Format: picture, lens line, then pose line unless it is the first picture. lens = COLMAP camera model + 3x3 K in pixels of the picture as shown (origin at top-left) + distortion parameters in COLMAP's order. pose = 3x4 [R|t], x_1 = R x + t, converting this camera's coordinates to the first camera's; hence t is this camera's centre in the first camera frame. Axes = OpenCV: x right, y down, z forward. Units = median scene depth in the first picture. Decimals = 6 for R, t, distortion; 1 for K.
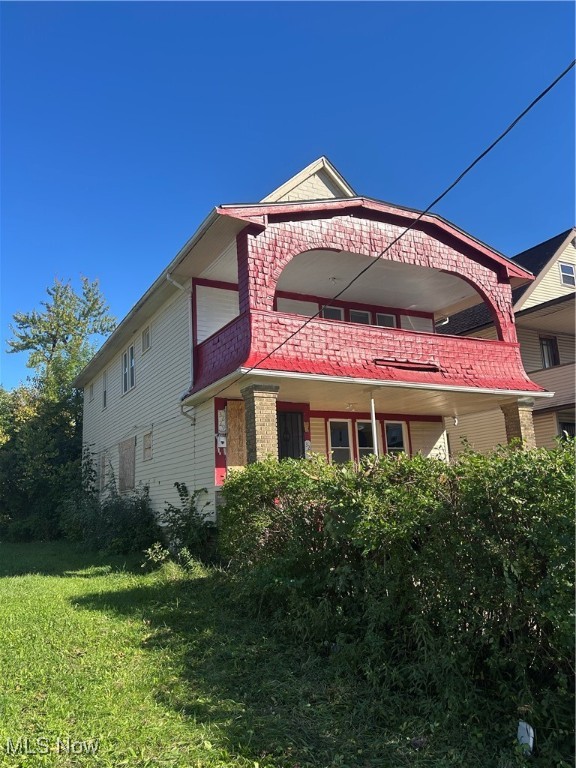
lens RADIAL K [[581.8, 0, 284.5], [0, 581.8, 384.7], [0, 0, 1]] dist [0.056201, -0.043110]
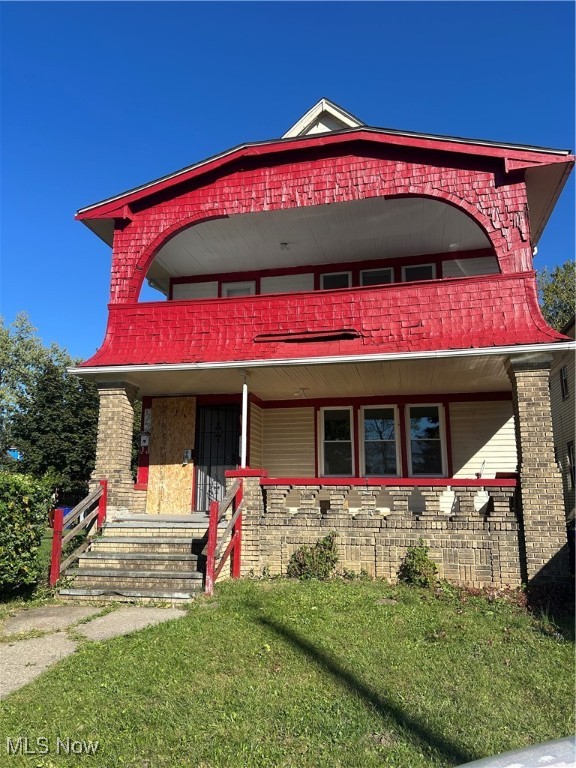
lens RADIAL K [[581.8, 0, 273.6], [0, 581.8, 383.0], [0, 0, 1]] dist [0.056201, -0.043110]
pose [[0.745447, -0.090315, -0.660418, 0.621129], [0.097013, 0.994929, -0.026558, 0.041257], [0.659467, -0.044271, 0.750428, 0.343203]]
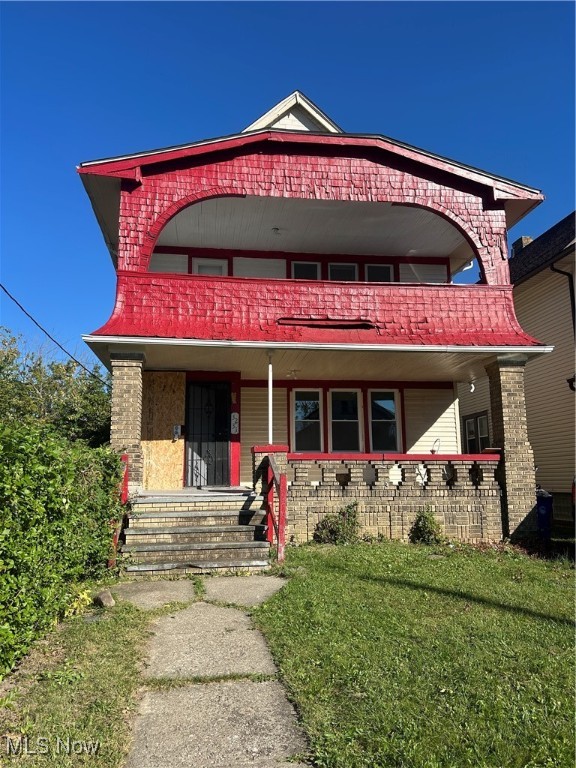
lens RADIAL K [[581.8, 0, 283.5], [0, 581.8, 386.8], [0, 0, 1]] dist [0.056201, -0.043110]
pose [[0.934132, -0.024227, -0.356106, 0.405756], [0.041441, 0.998308, 0.040790, 0.019949], [0.354515, -0.052860, 0.933555, 0.167697]]
